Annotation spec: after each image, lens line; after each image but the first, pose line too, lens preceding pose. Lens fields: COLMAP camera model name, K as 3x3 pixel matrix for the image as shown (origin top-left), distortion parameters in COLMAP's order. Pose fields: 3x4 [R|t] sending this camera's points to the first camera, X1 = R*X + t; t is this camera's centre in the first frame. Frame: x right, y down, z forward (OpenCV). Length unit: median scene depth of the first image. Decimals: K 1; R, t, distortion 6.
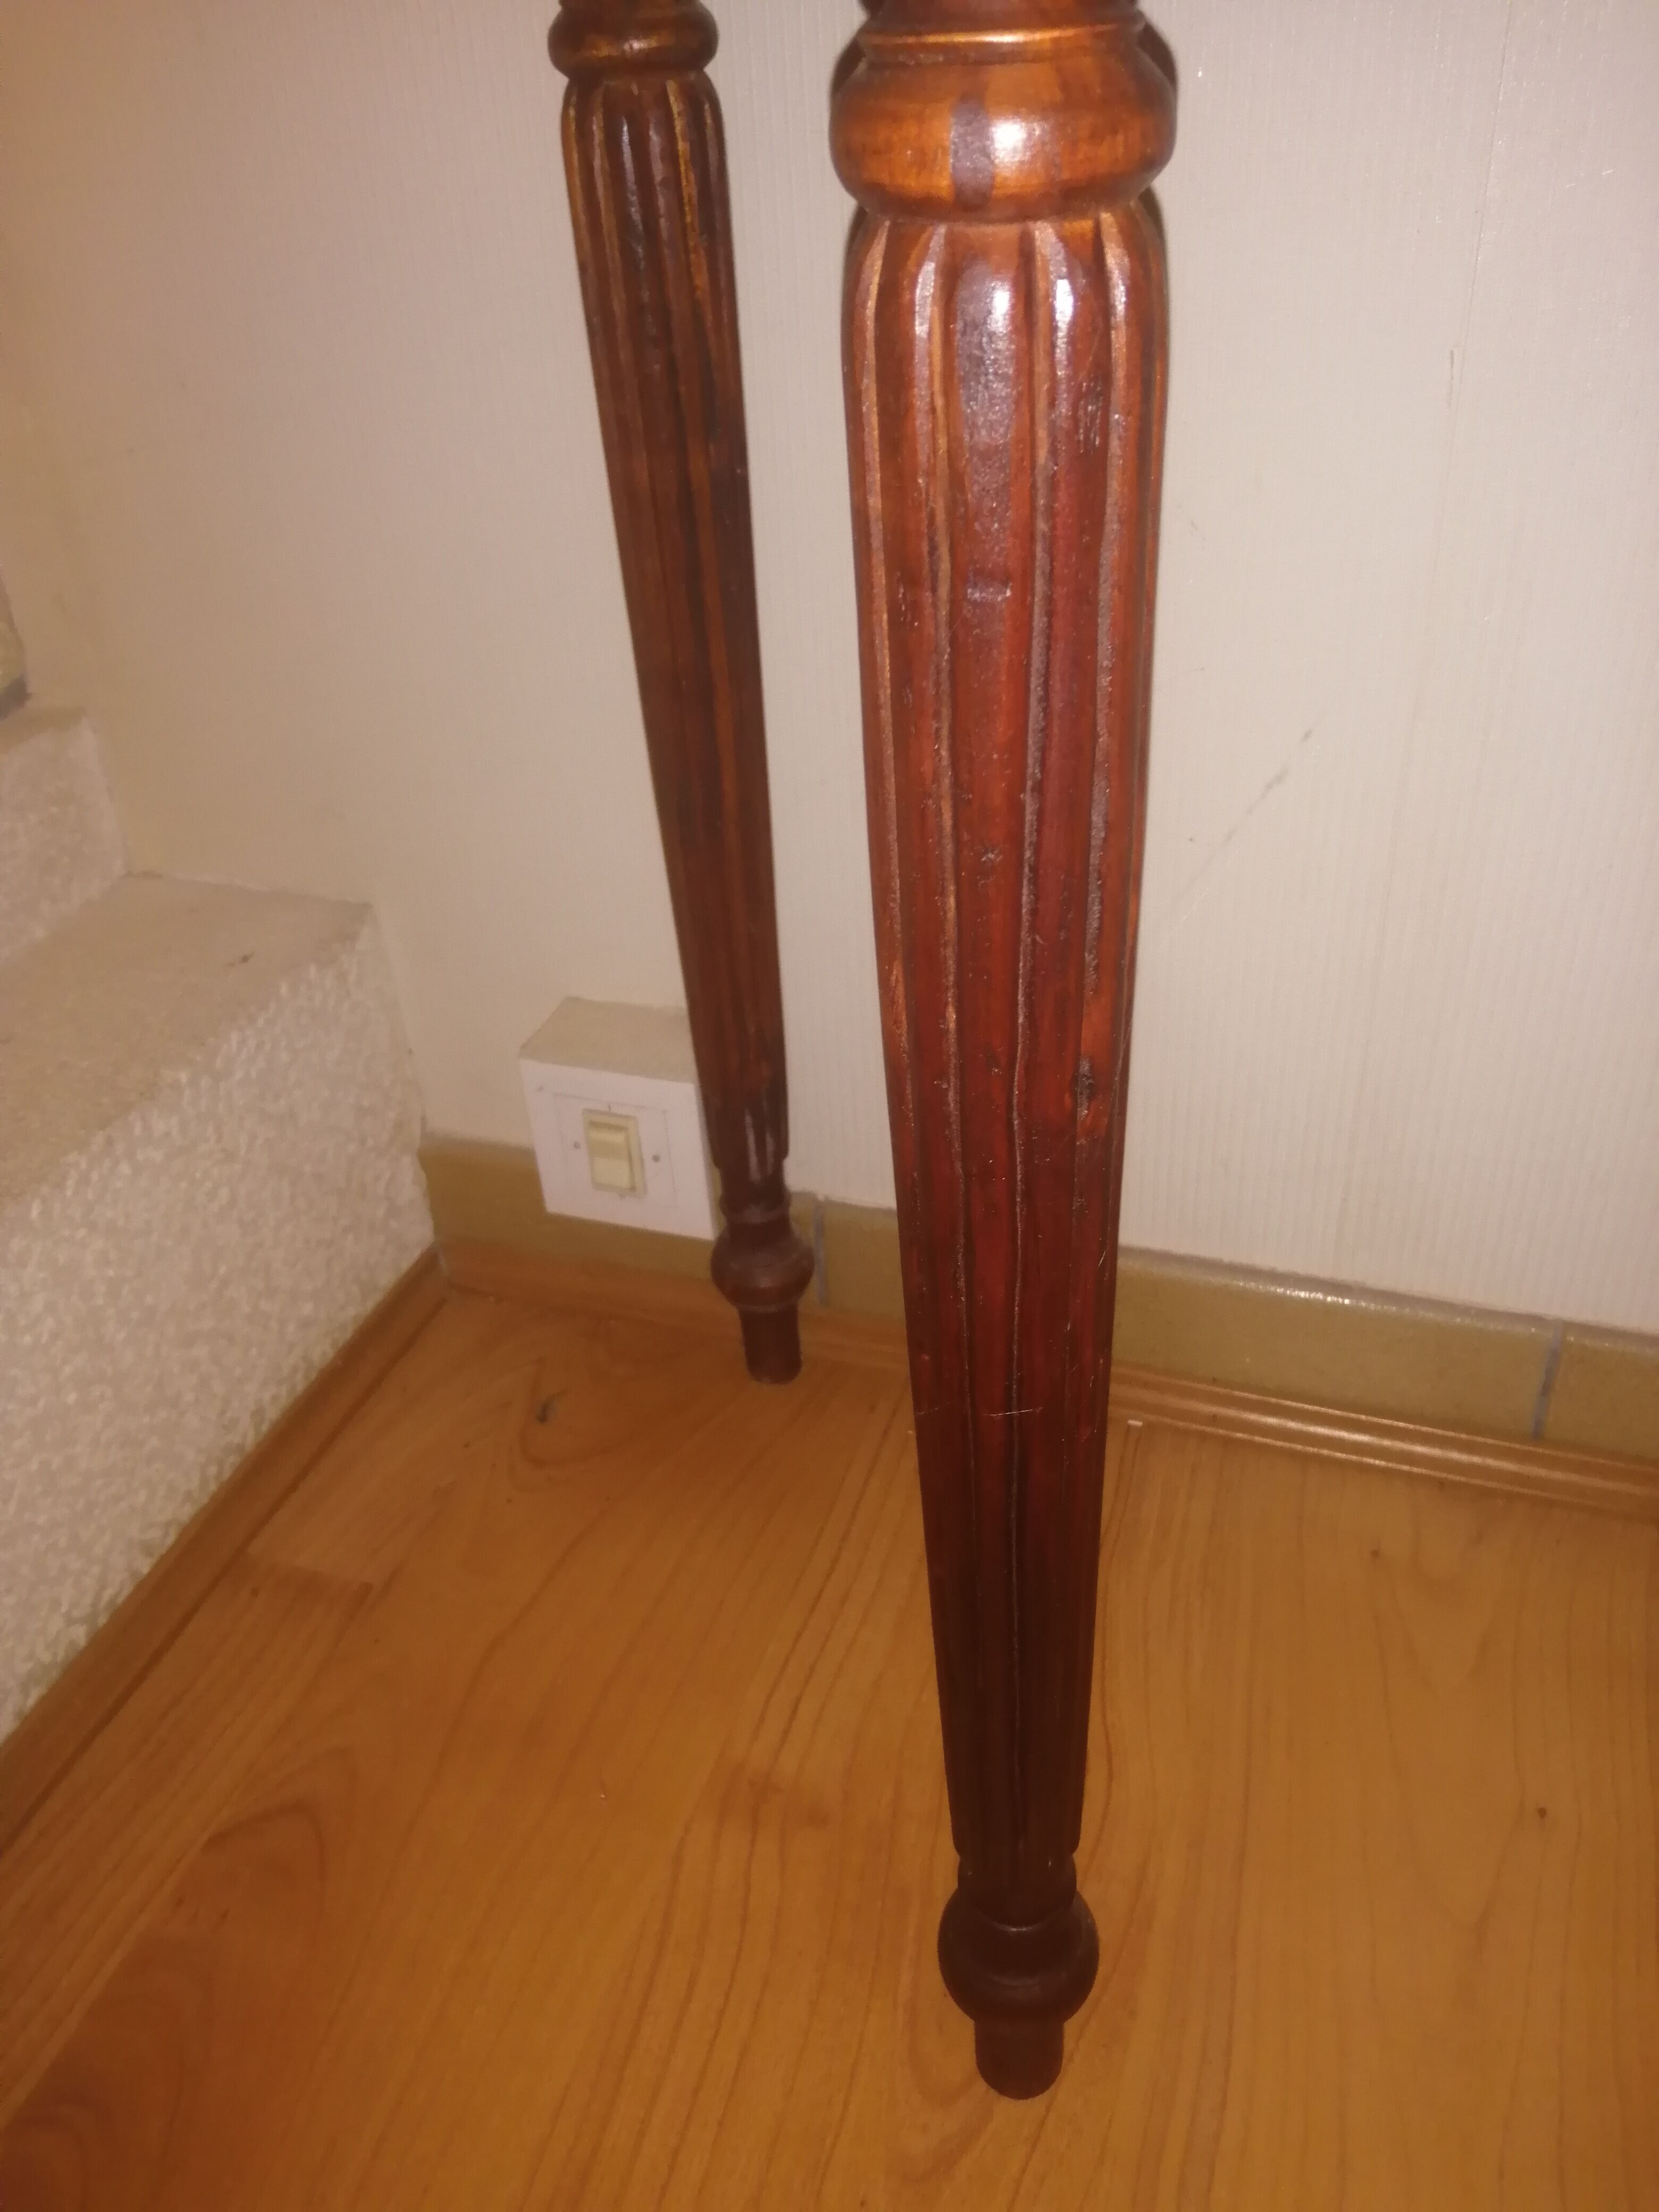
lens RADIAL K [[1845.5, 0, 825.4], [0, 1845.5, 1094.4], [0, 0, 1]] dist [0.053194, -0.102677]
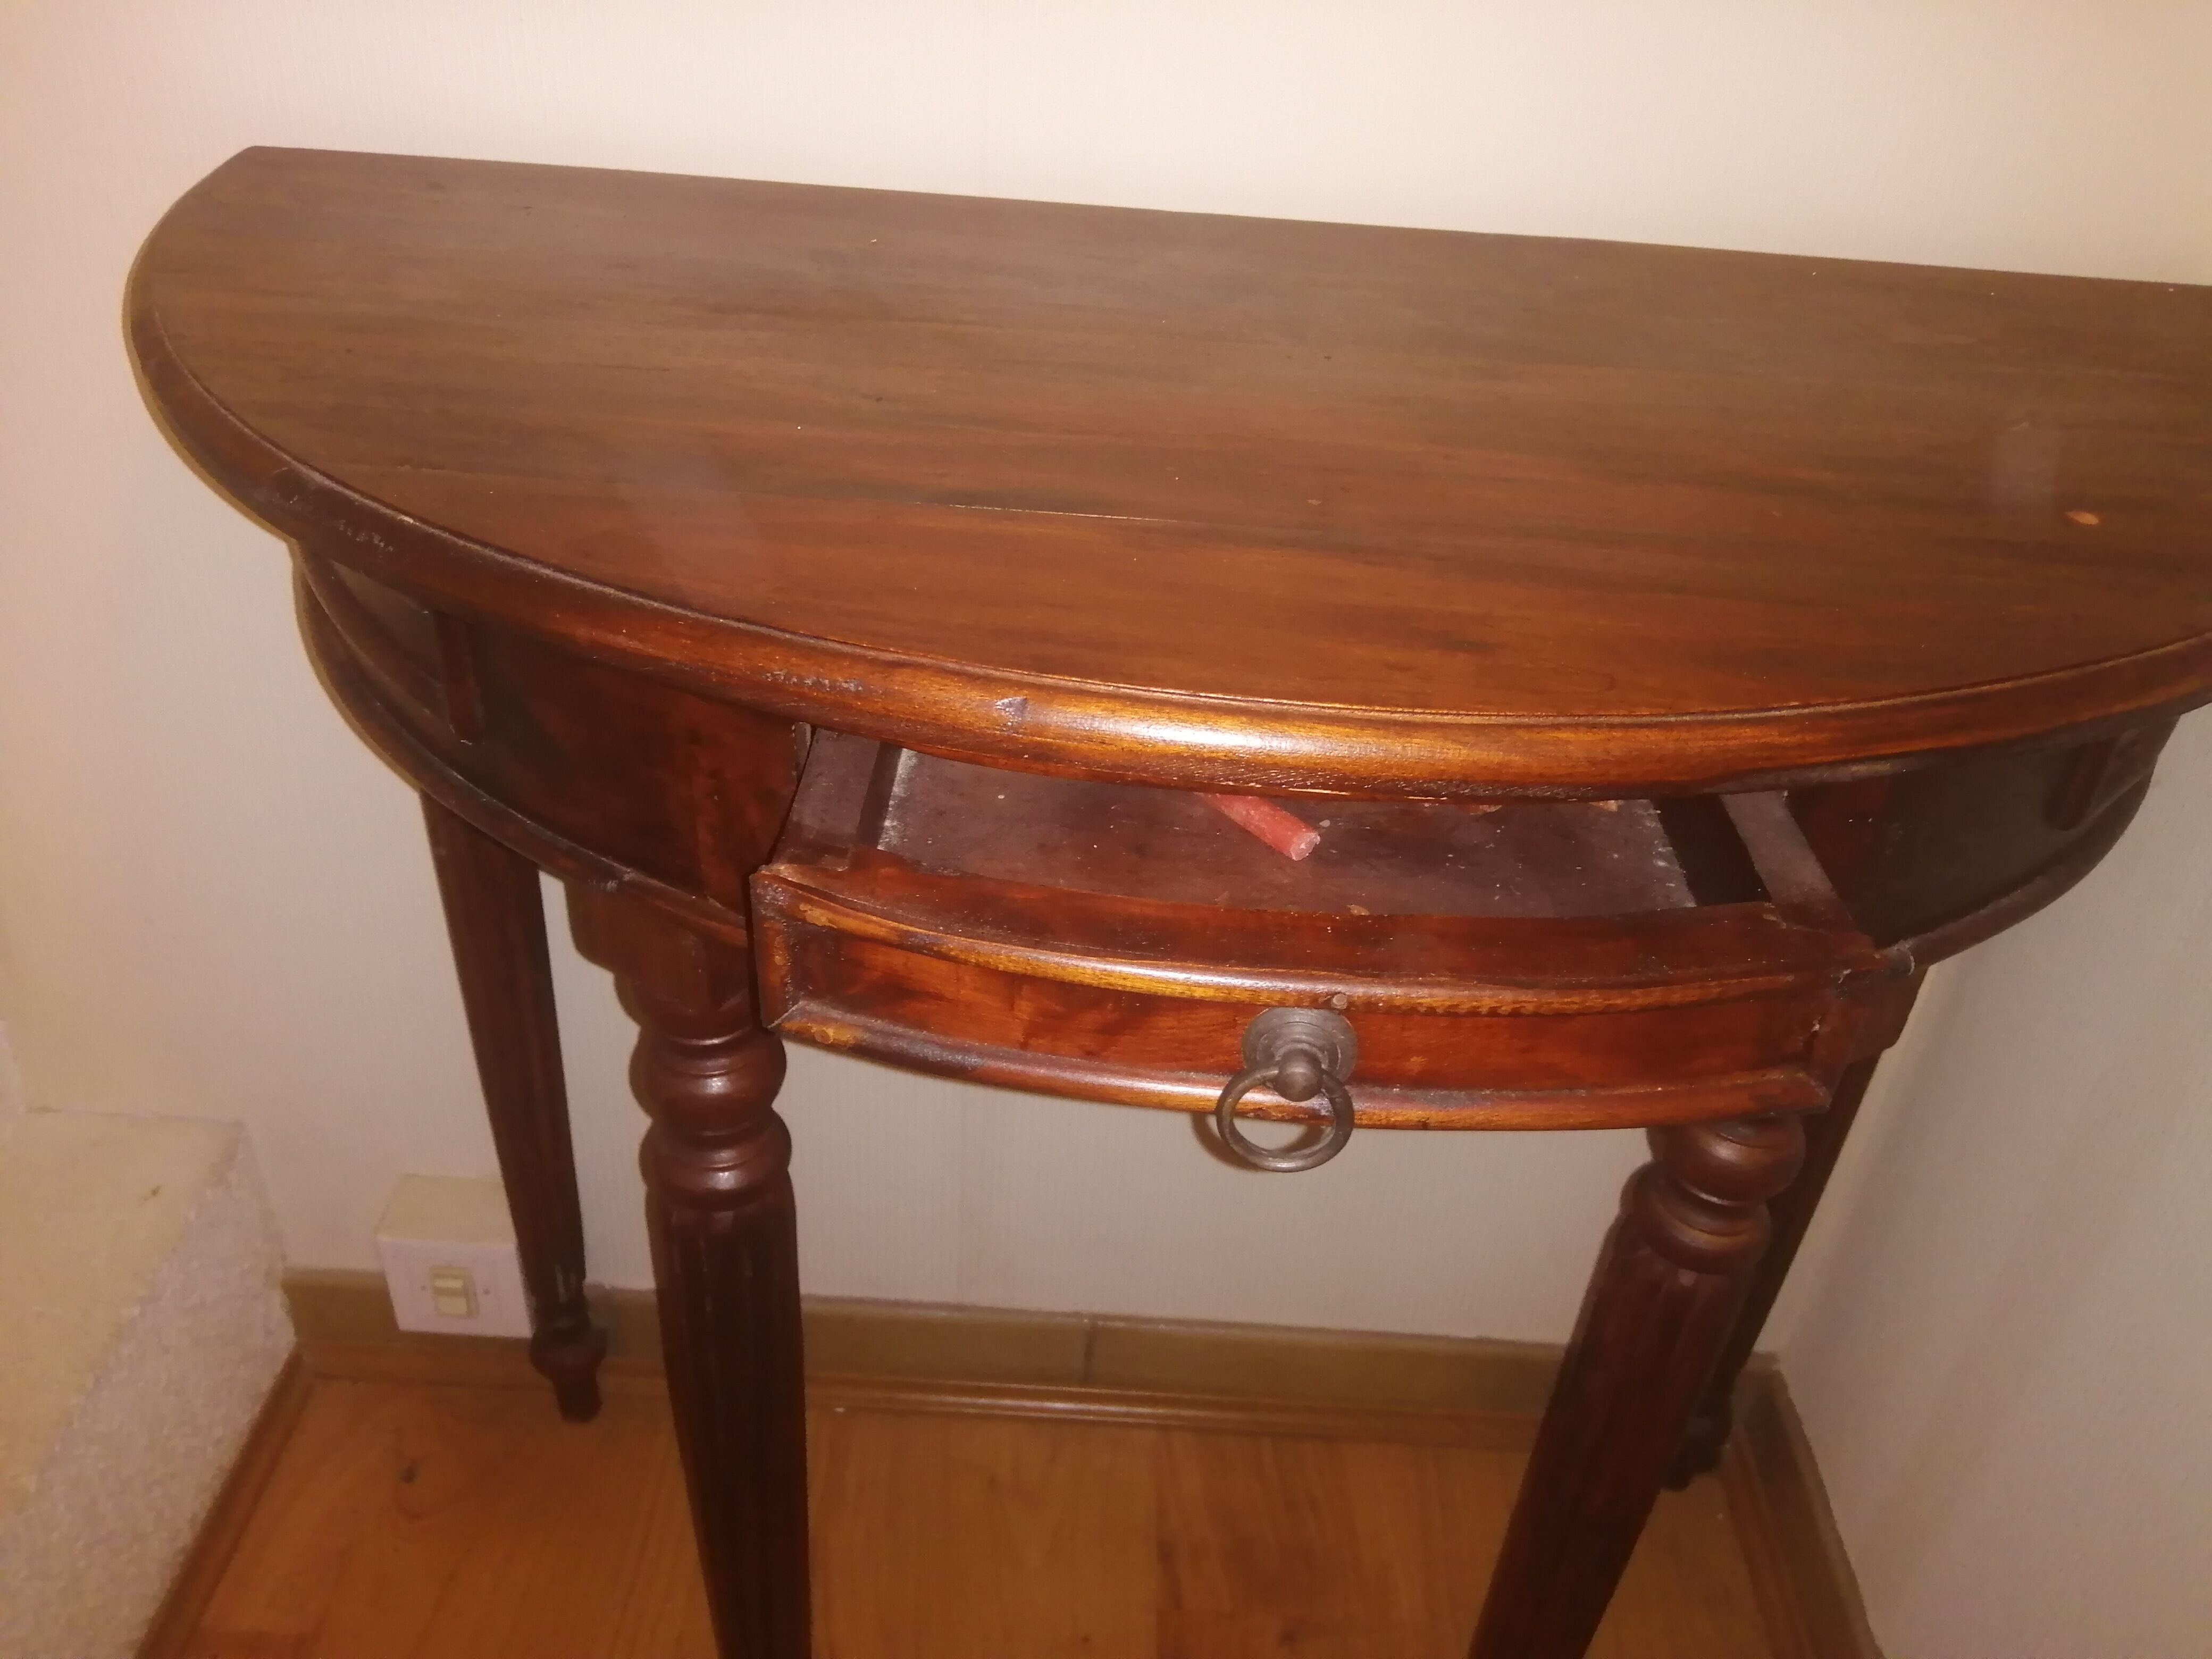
lens RADIAL K [[1845.5, 0, 1101.3], [0, 1845.5, 806.9], [0, 0, 1]] dist [0.053194, -0.102677]
pose [[0.948263, -0.079357, 0.307409, -0.052282], [0.078258, 0.996806, 0.015921, -0.318500], [-0.307690, 0.008960, 0.951444, -0.499547]]
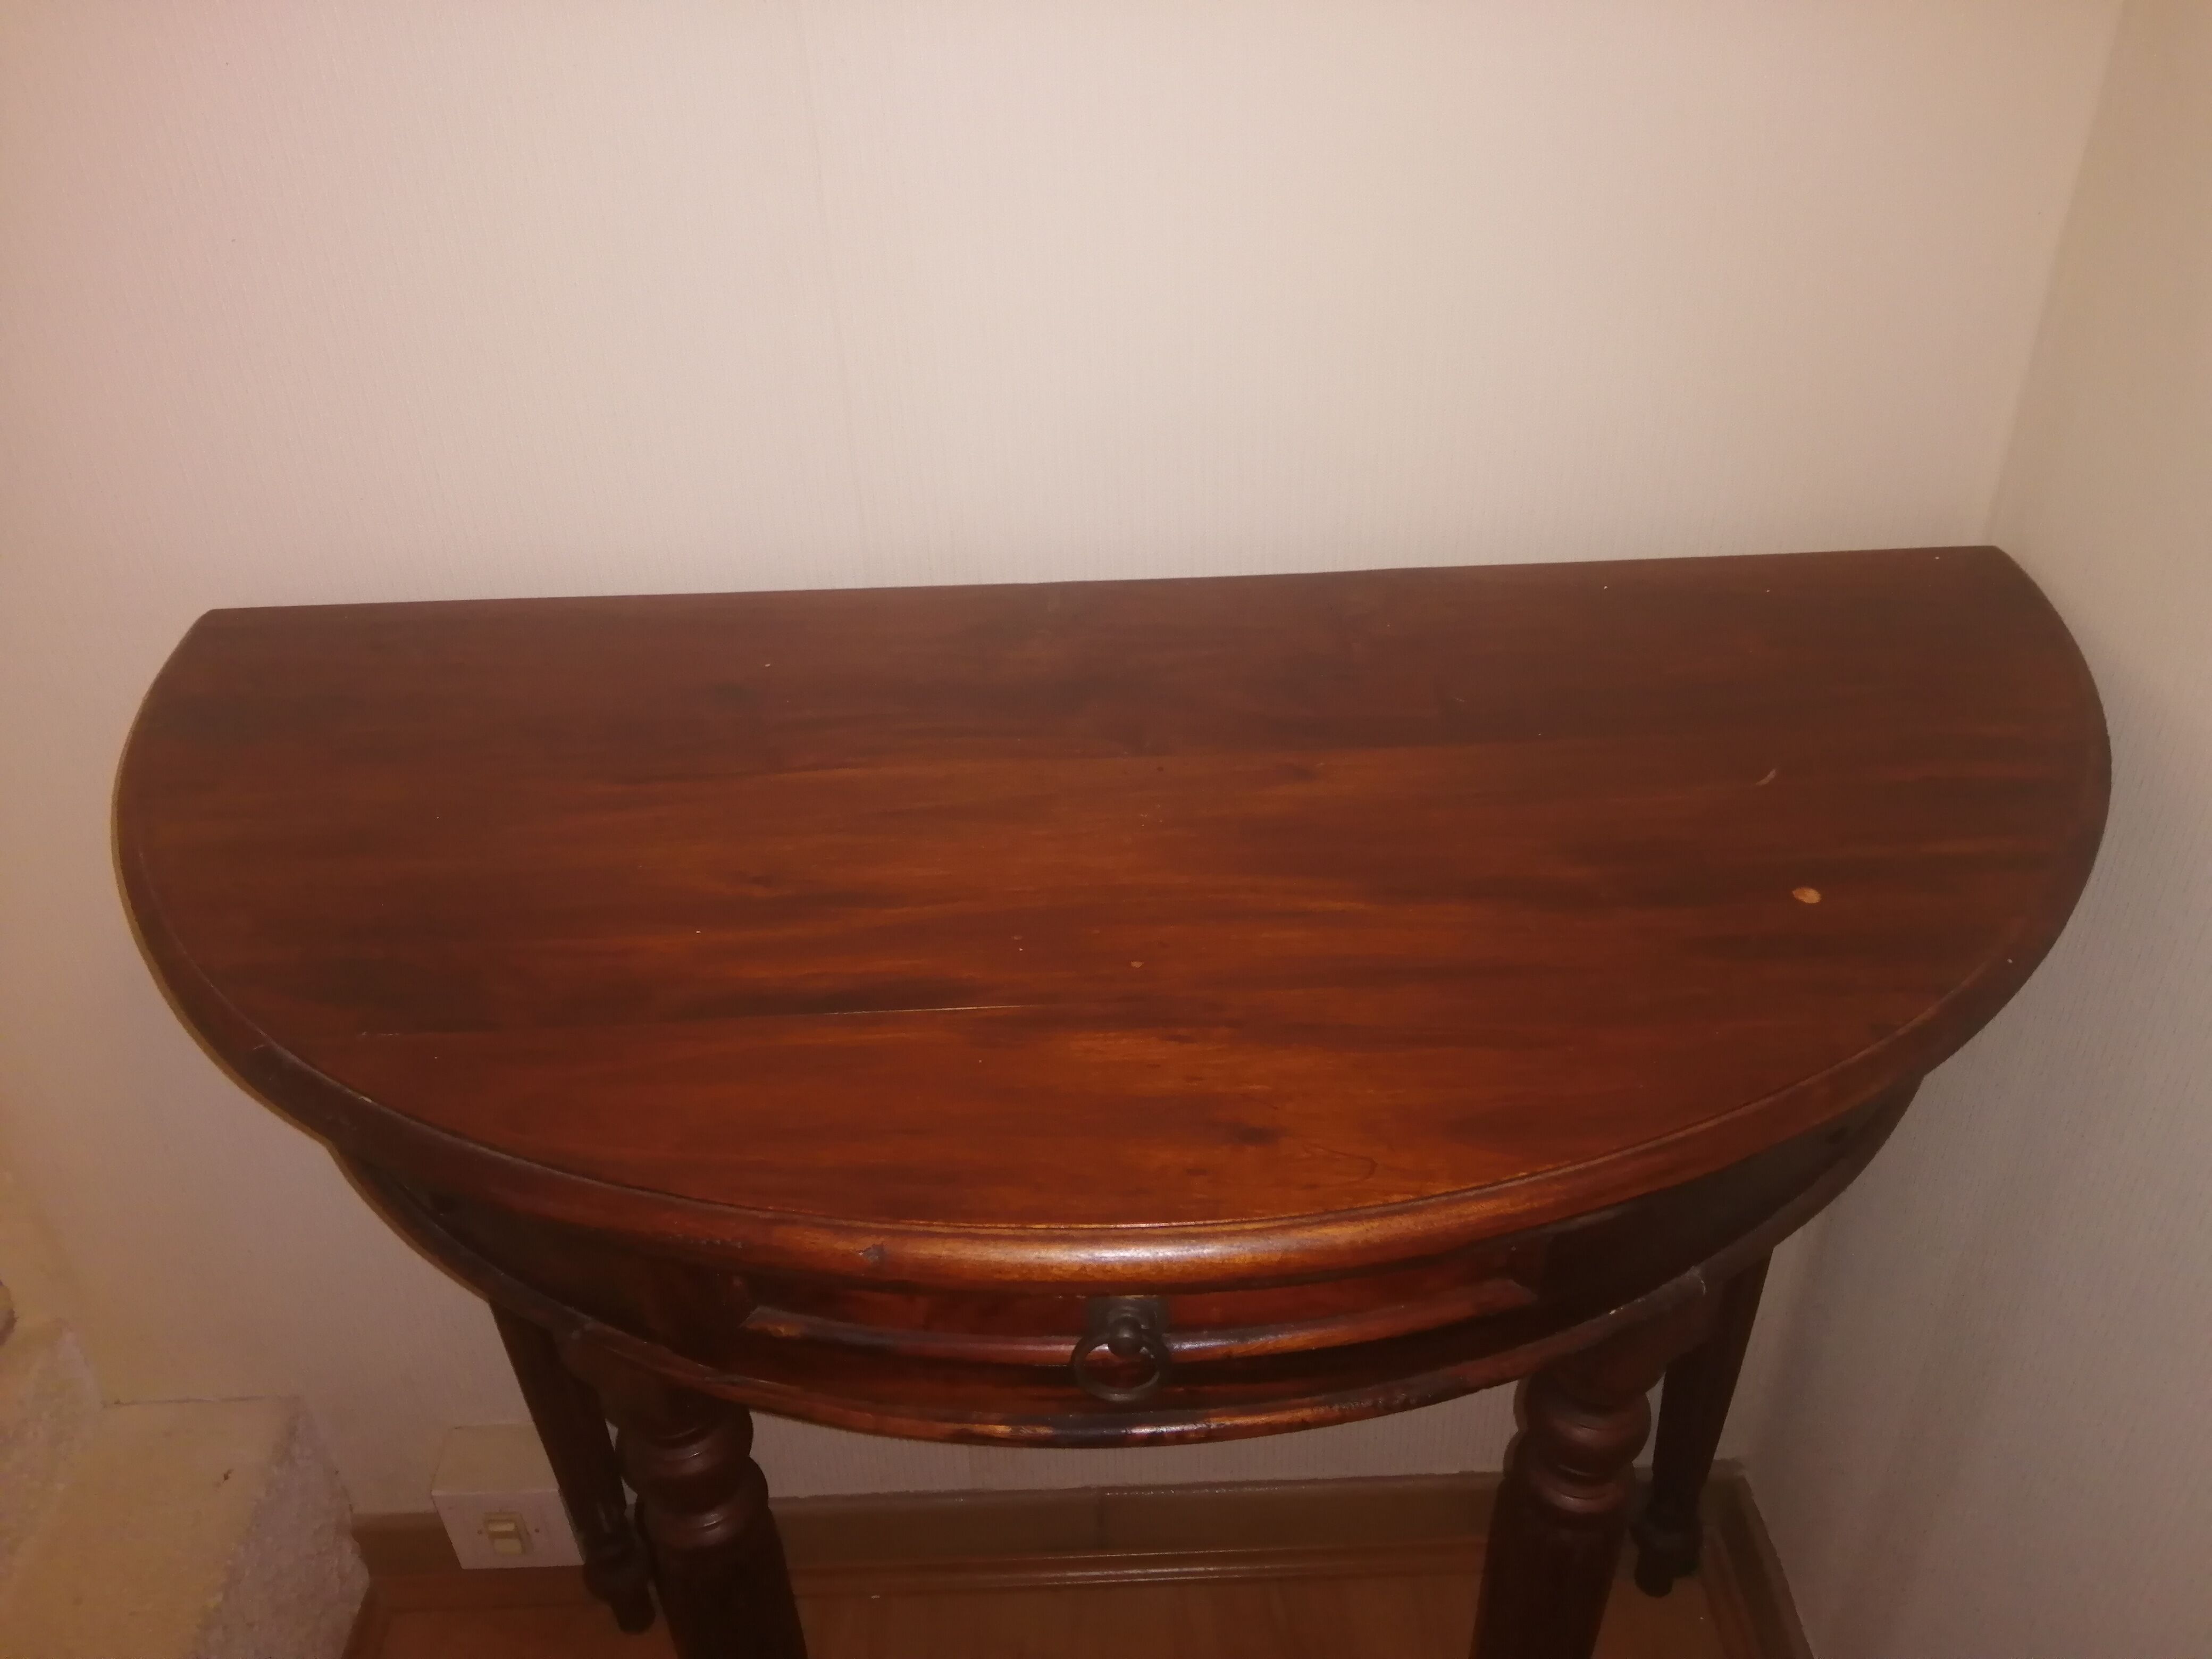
lens RADIAL K [[1845.5, 0, 1098.5], [0, 1845.5, 820.5], [0, 0, 1]] dist [0.053194, -0.102677]
pose [[0.939518, -0.179165, 0.291901, 0.001547], [0.181726, 0.983174, 0.018552, -0.484545], [-0.290314, 0.035616, 0.956268, -0.627831]]
